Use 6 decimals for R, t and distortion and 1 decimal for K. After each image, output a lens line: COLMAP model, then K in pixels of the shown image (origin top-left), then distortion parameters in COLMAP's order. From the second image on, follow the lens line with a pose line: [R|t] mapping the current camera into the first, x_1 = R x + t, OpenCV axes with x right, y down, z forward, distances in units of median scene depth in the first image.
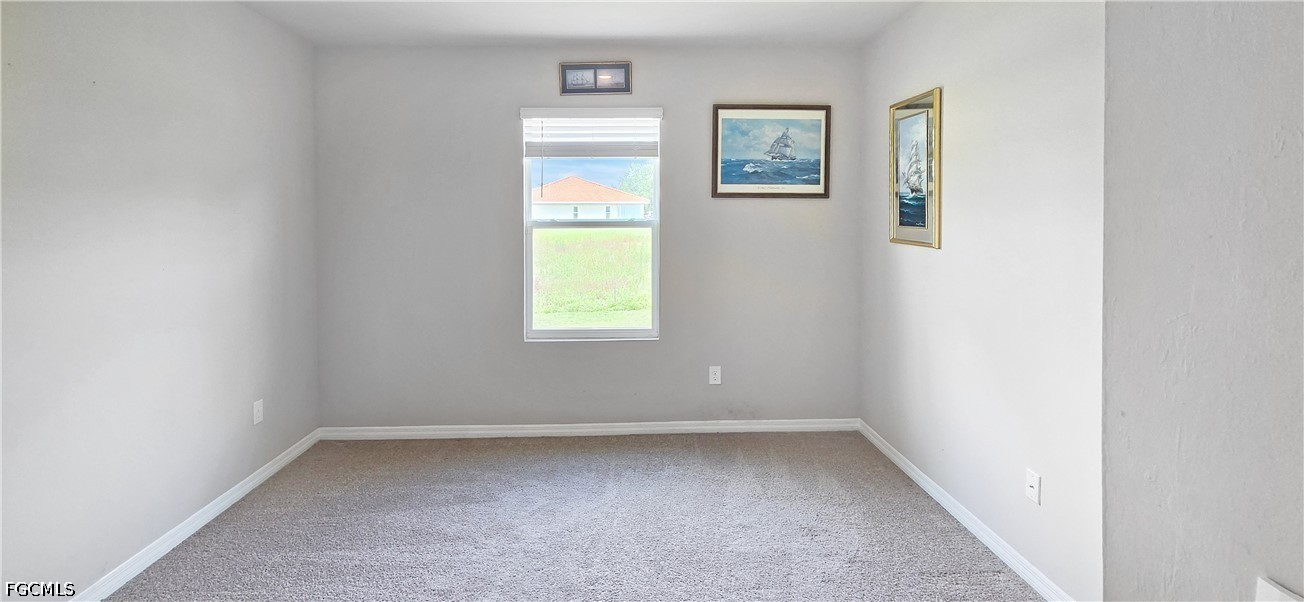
lens RADIAL K [[559.9, 0, 629.0], [0, 559.9, 218.0], [0, 0, 1]] dist [0.000366, 0.000104]
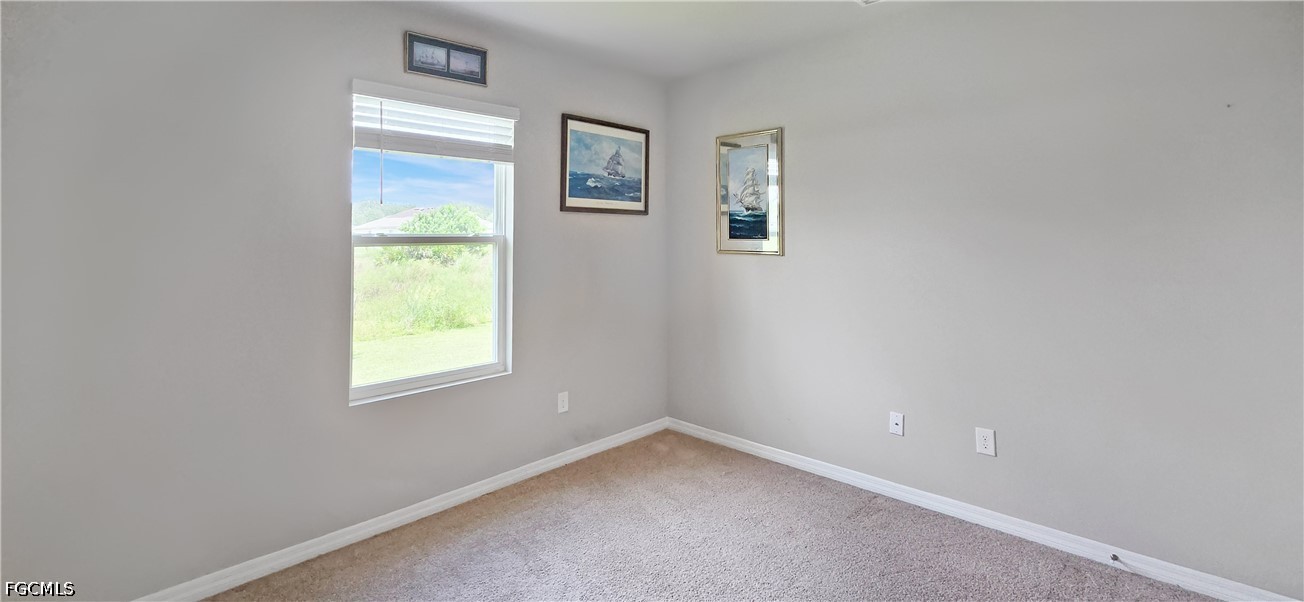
lens RADIAL K [[559.9, 0, 629.0], [0, 559.9, 218.0], [0, 0, 1]] dist [0.000366, 0.000104]
pose [[0.742861, 0.021802, 0.669091, -0.395079], [0.008214, 0.999097, -0.041675, 0.014744], [-0.669396, 0.036455, 0.742011, 0.227370]]
